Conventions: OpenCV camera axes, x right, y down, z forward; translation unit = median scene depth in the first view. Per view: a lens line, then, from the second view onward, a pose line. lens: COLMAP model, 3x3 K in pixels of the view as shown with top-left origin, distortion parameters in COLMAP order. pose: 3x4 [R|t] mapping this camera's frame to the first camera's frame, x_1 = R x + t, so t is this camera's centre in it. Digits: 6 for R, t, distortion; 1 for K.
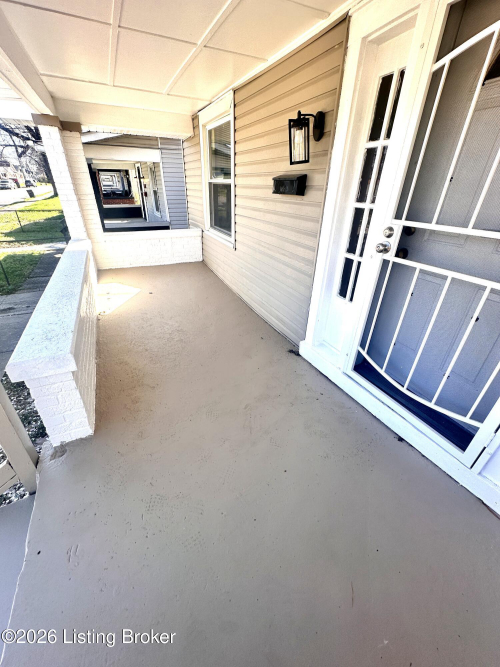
lens RADIAL K [[267.4, 0, 249.0], [0, 267.4, 332.9], [0, 0, 1]] dist [-0.000358, -0.000089]
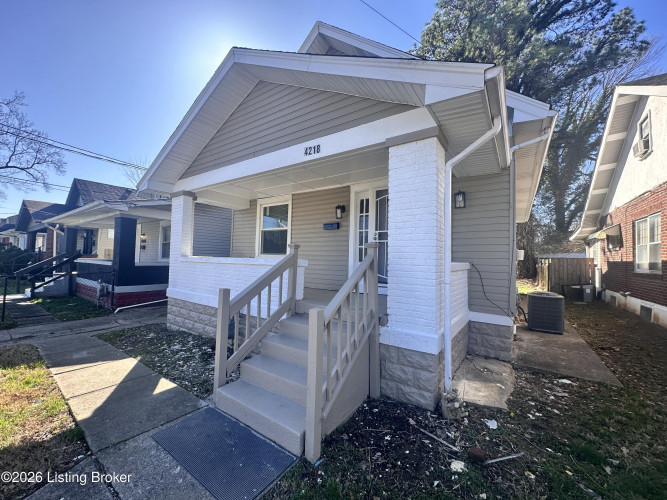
lens RADIAL K [[267.4, 0, 332.6], [0, 267.4, 250.8], [0, 0, 1]] dist [-0.000358, -0.000089]
pose [[0.869450, 0.017769, 0.493702, -1.382251], [0.233598, 0.865786, -0.442545, 1.008202], [-0.435304, 0.500099, 0.748607, -1.045631]]
